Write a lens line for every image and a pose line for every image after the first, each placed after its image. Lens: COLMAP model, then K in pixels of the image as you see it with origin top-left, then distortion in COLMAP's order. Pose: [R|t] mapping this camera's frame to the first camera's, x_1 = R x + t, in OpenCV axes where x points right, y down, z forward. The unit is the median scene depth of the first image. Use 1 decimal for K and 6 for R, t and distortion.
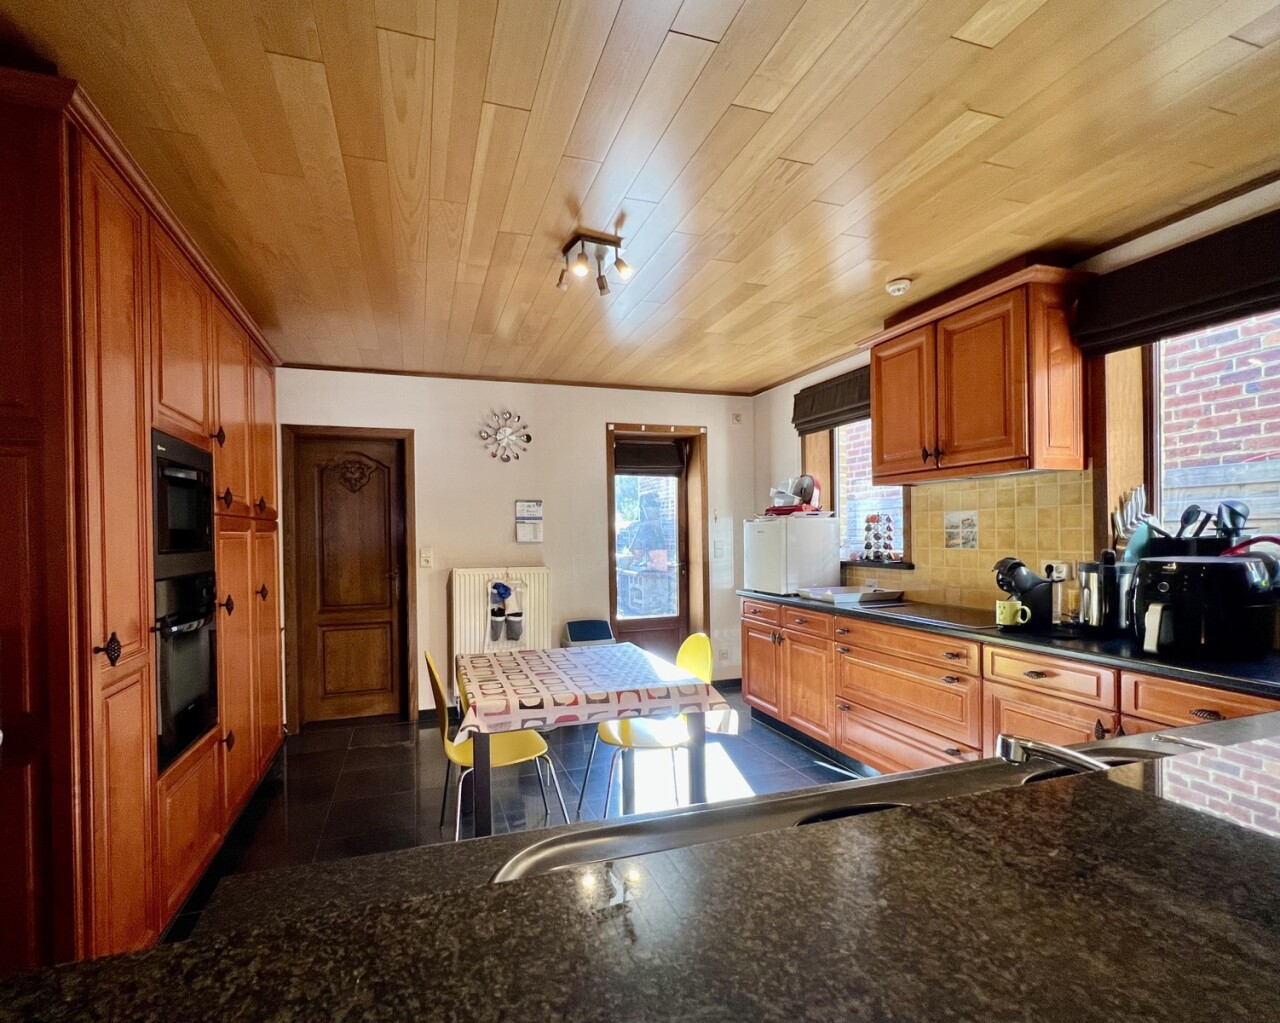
lens RADIAL K [[619.7, 0, 594.0], [0, 619.7, 535.3], [0, 0, 1]] dist [-0.000119, 0.000522]
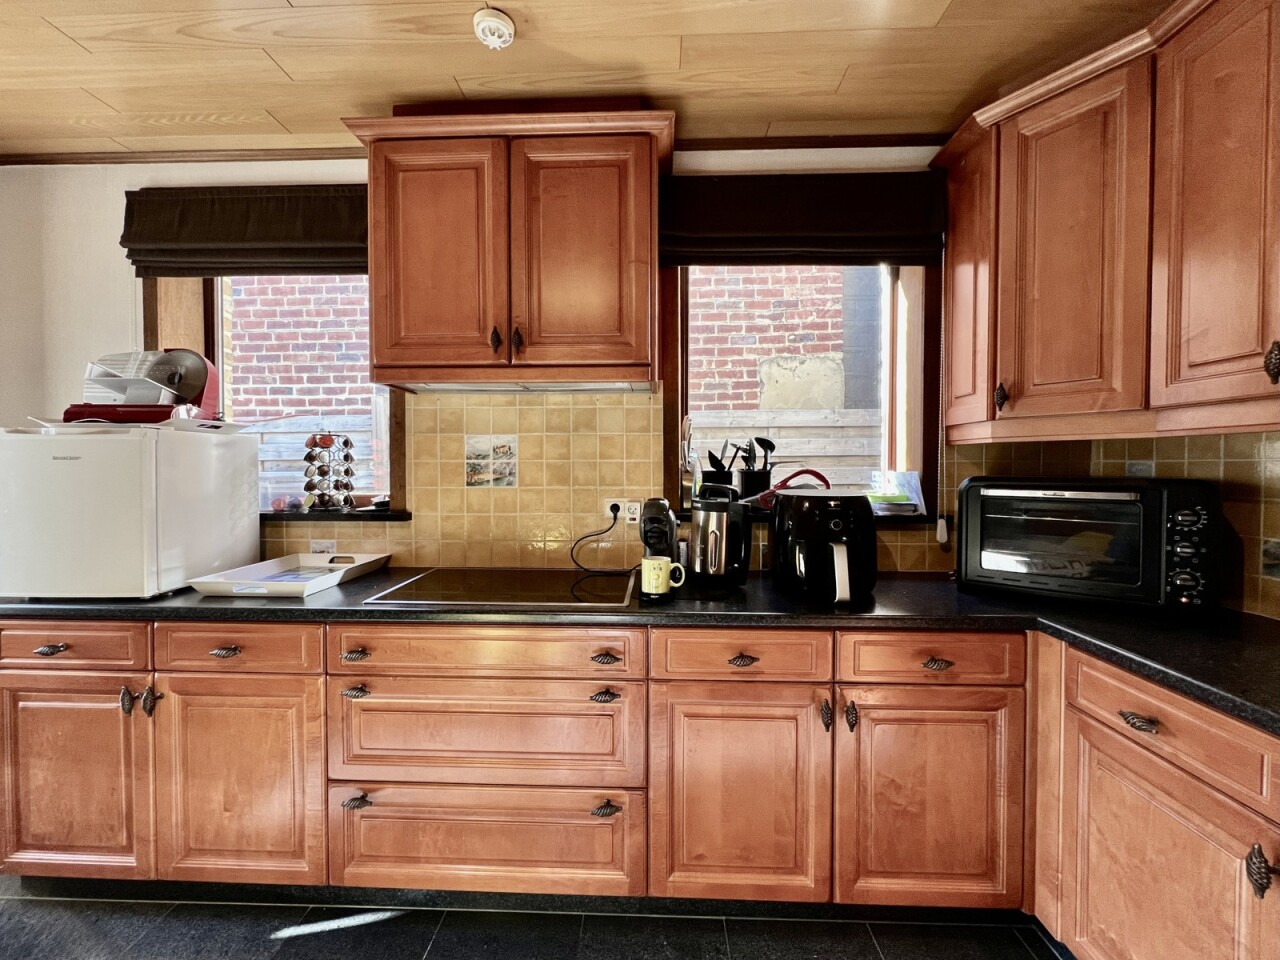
lens RADIAL K [[533.2, 0, 637.9], [0, 533.2, 475.6], [0, 0, 1]] dist [0.001369, -0.001074]
pose [[0.322094, -0.003365, 0.946702, 0.054170], [-0.000504, 0.999993, 0.003726, 0.005381], [-0.946707, -0.001677, 0.322091, 0.574994]]
